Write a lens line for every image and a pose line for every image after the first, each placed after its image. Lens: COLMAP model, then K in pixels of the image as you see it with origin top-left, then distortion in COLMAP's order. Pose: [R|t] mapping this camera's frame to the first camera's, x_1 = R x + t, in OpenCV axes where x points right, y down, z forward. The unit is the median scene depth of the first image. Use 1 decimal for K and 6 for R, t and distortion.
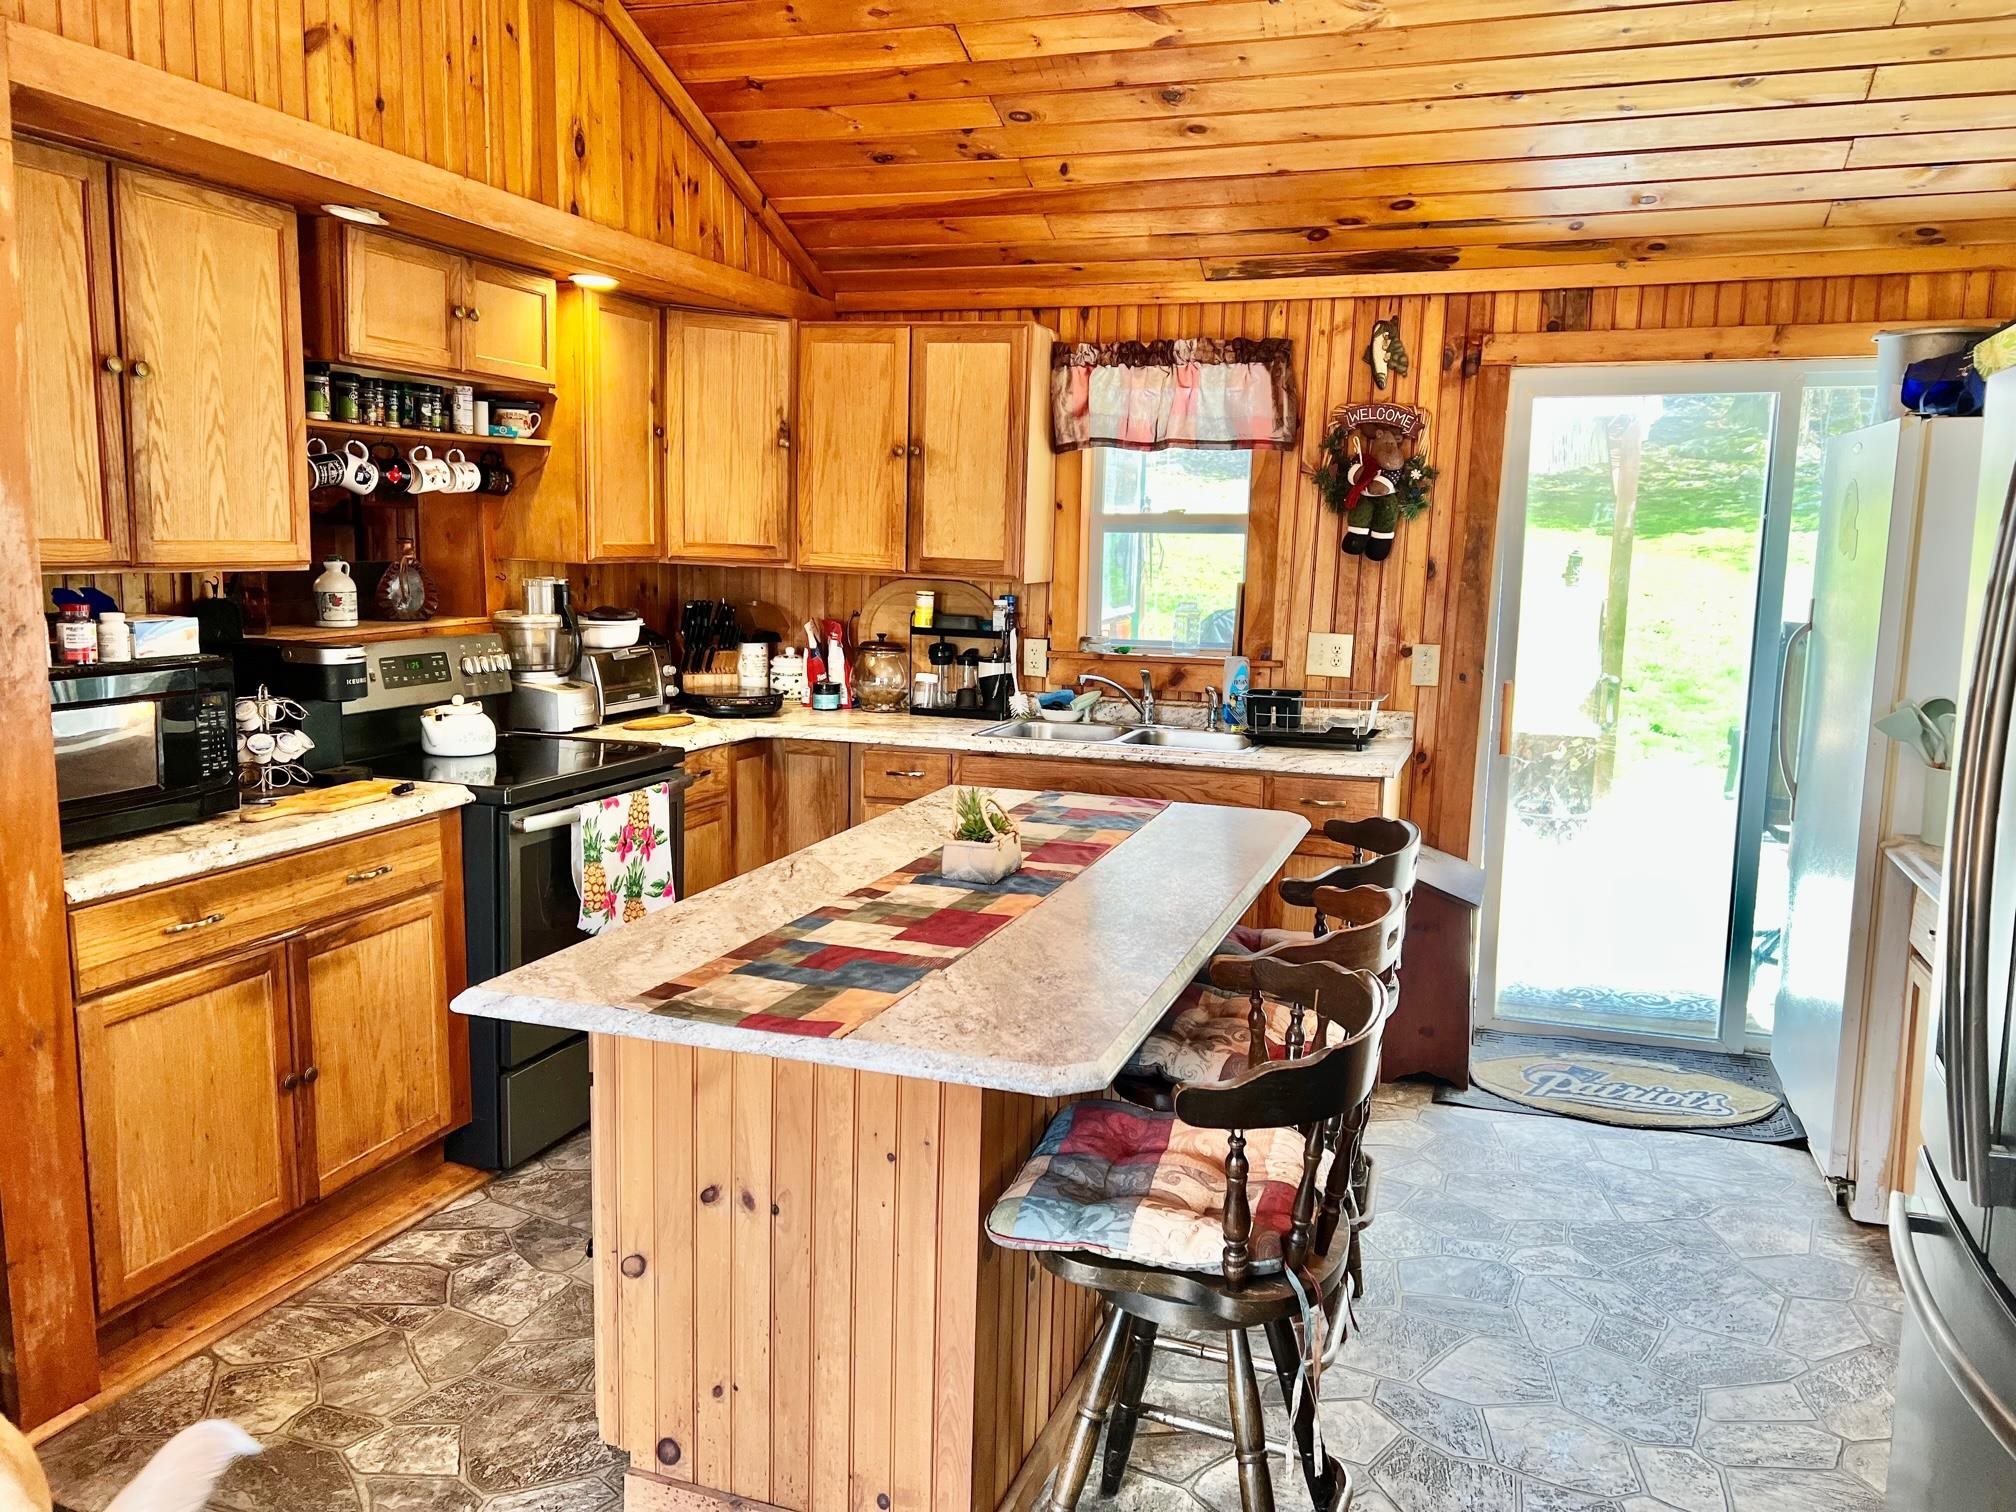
lens RADIAL K [[1514.5, 0, 1008.0], [0, 1514.5, 756.0], [0, 0, 1]] dist [0.077261, -0.105462]
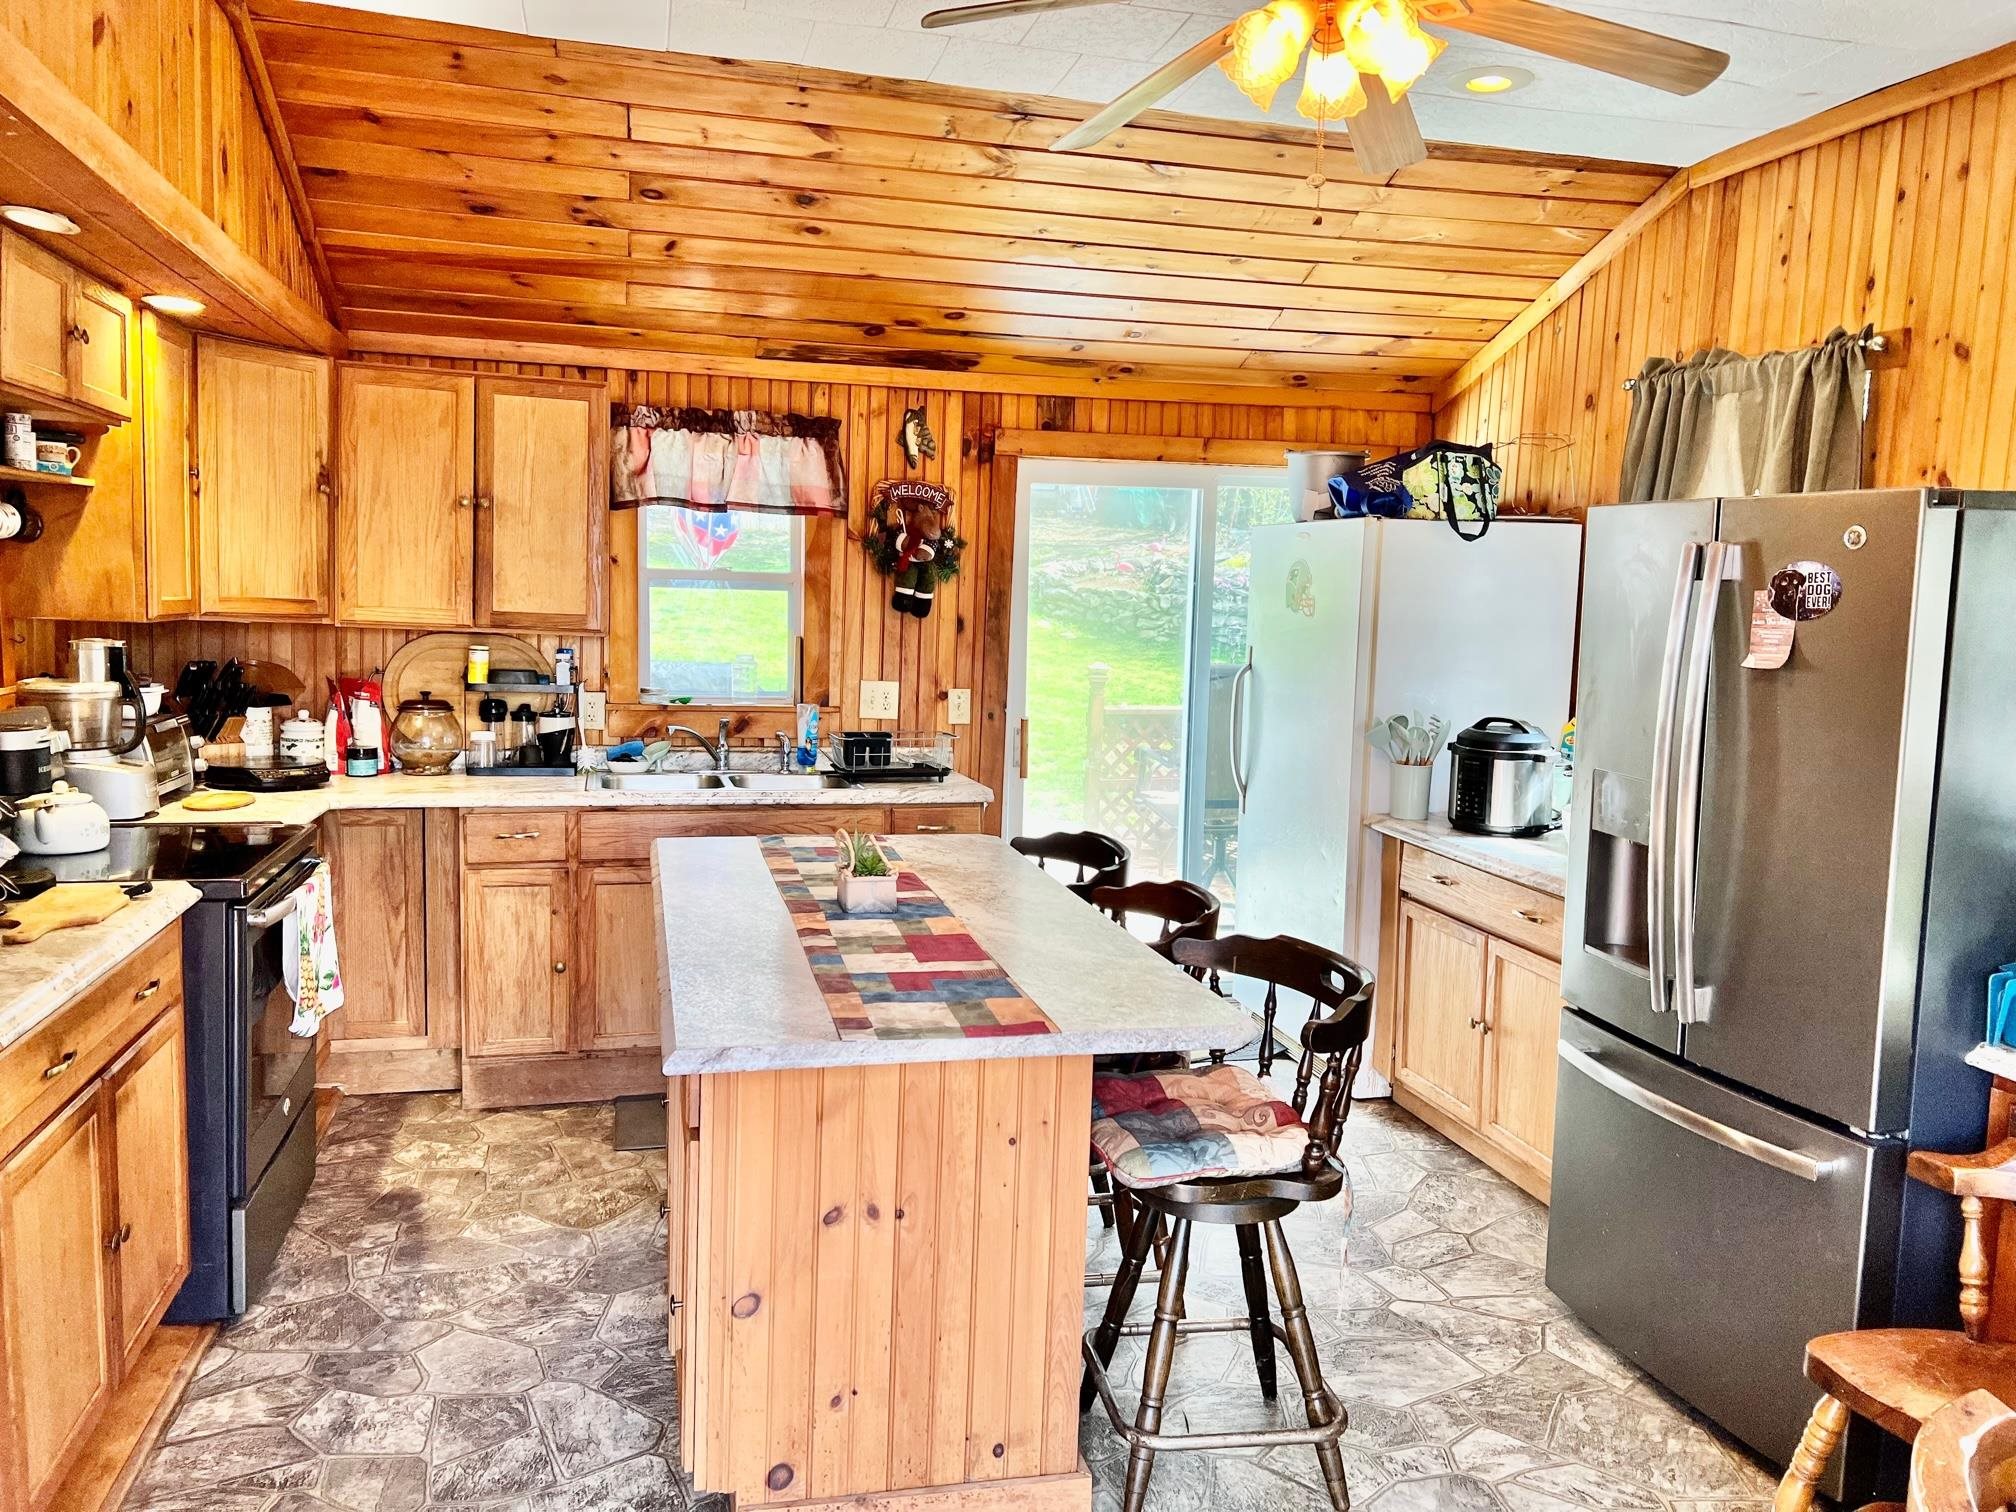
lens RADIAL K [[1514.5, 0, 1008.0], [0, 1514.5, 756.0], [0, 0, 1]] dist [0.077261, -0.105462]
pose [[0.839704, -0.053076, 0.540444, -0.327260], [0.068863, 0.997585, -0.009024, -0.008675], [-0.538660, 0.044795, 0.841331, 0.008110]]
